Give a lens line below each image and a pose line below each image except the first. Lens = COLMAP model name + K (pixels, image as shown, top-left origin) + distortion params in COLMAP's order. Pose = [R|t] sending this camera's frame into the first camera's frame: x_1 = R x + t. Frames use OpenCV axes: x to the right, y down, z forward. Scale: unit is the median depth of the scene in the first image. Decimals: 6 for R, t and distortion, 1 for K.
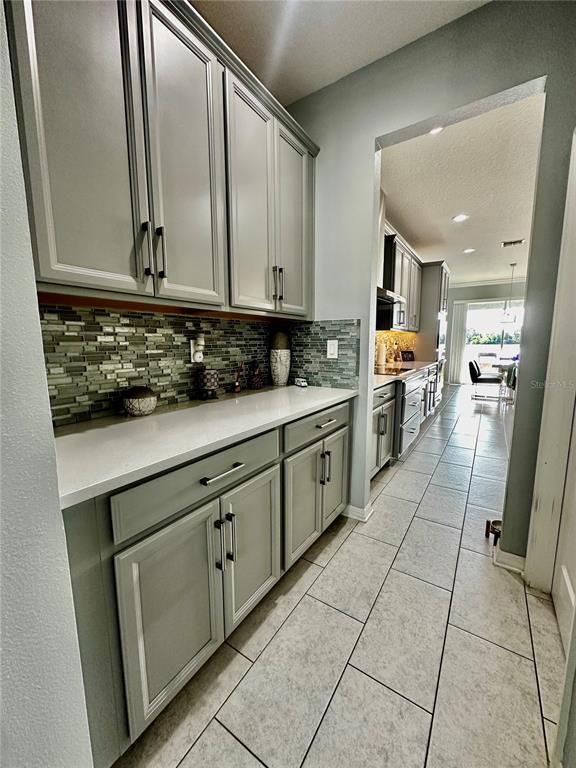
lens RADIAL K [[307.2, 0, 288.0], [0, 307.2, 384.0], [0, 0, 1]] dist [-0.006884, 0.000068]
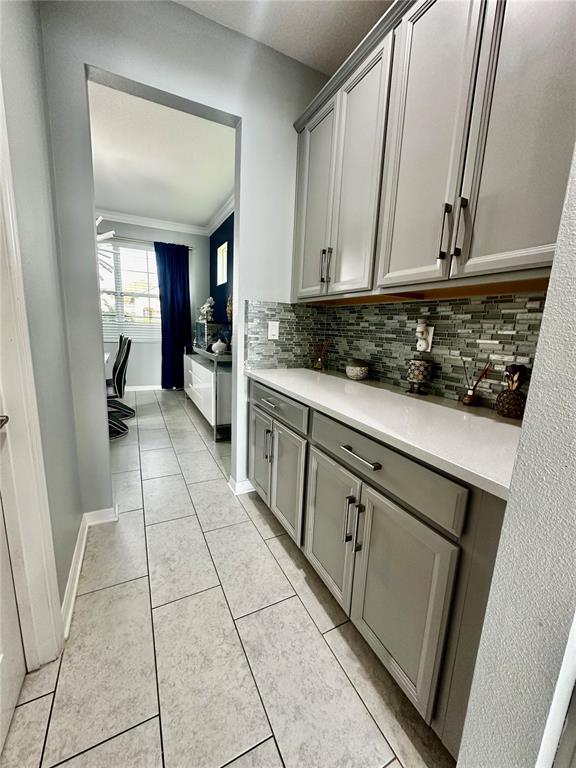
lens RADIAL K [[307.2, 0, 288.0], [0, 307.2, 384.0], [0, 0, 1]] dist [-0.006884, 0.000068]
pose [[-0.498605, 0.145950, -0.854454, 0.772945], [-0.154167, 0.955078, 0.253100, -0.163579], [0.853010, 0.257925, -0.453705, 1.227372]]
